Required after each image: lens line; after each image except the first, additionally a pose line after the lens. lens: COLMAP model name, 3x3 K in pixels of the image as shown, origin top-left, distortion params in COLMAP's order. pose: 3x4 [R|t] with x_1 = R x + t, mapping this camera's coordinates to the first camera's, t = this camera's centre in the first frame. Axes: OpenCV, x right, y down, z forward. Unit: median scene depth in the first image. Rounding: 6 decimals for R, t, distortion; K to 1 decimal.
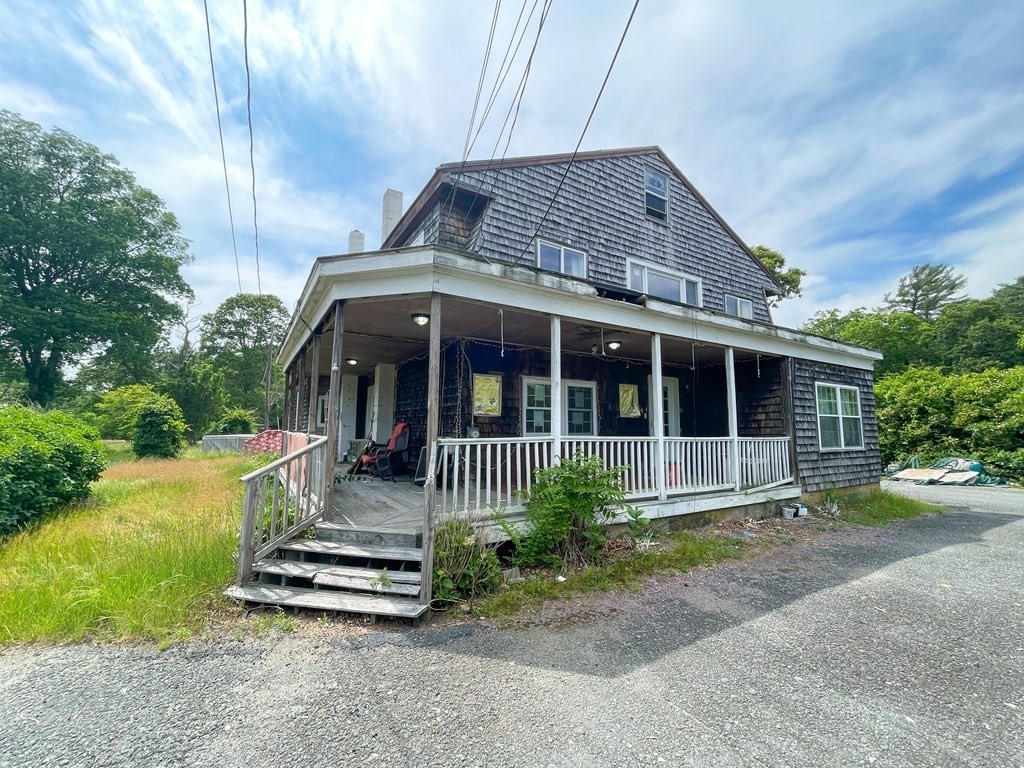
lens RADIAL K [[441.0, 0, 512.0], [0, 441.0, 384.0], [0, 0, 1]] dist [0.000677, 0.000546]
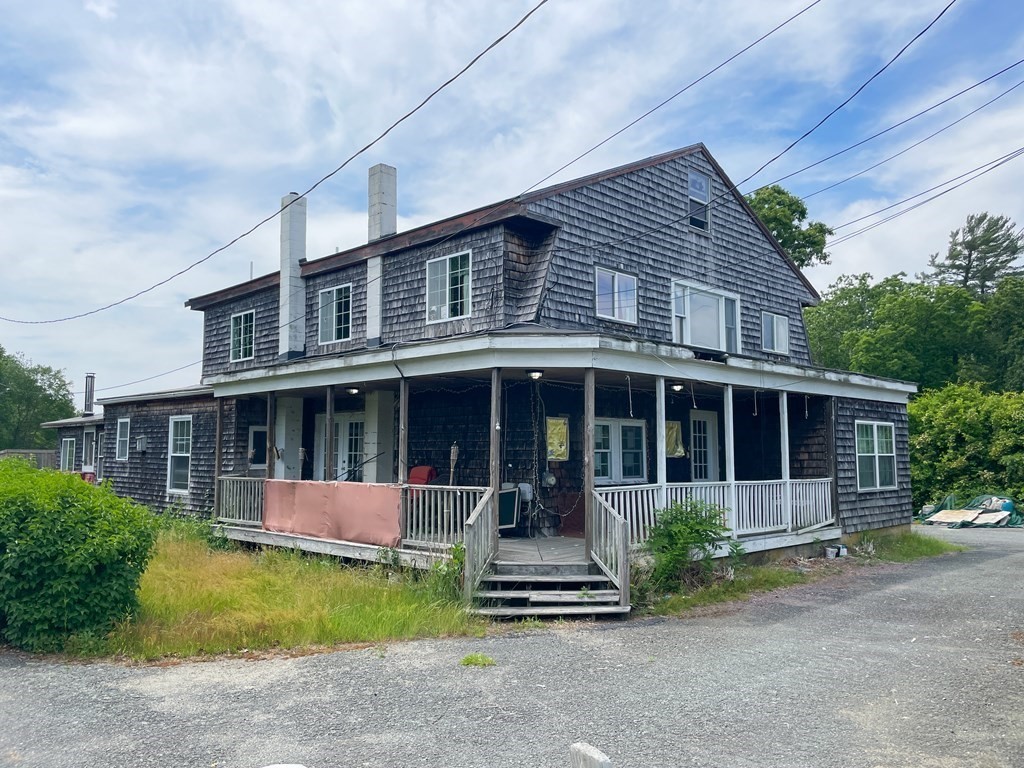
lens RADIAL K [[865.9, 0, 512.0], [0, 865.9, 384.0], [0, 0, 1]] dist [0.144425, -0.267760]
pose [[0.966804, 0.013198, 0.255177, -0.519351], [-0.019813, 0.999530, 0.023372, -0.111698], [-0.254749, -0.027652, 0.966612, -0.653253]]
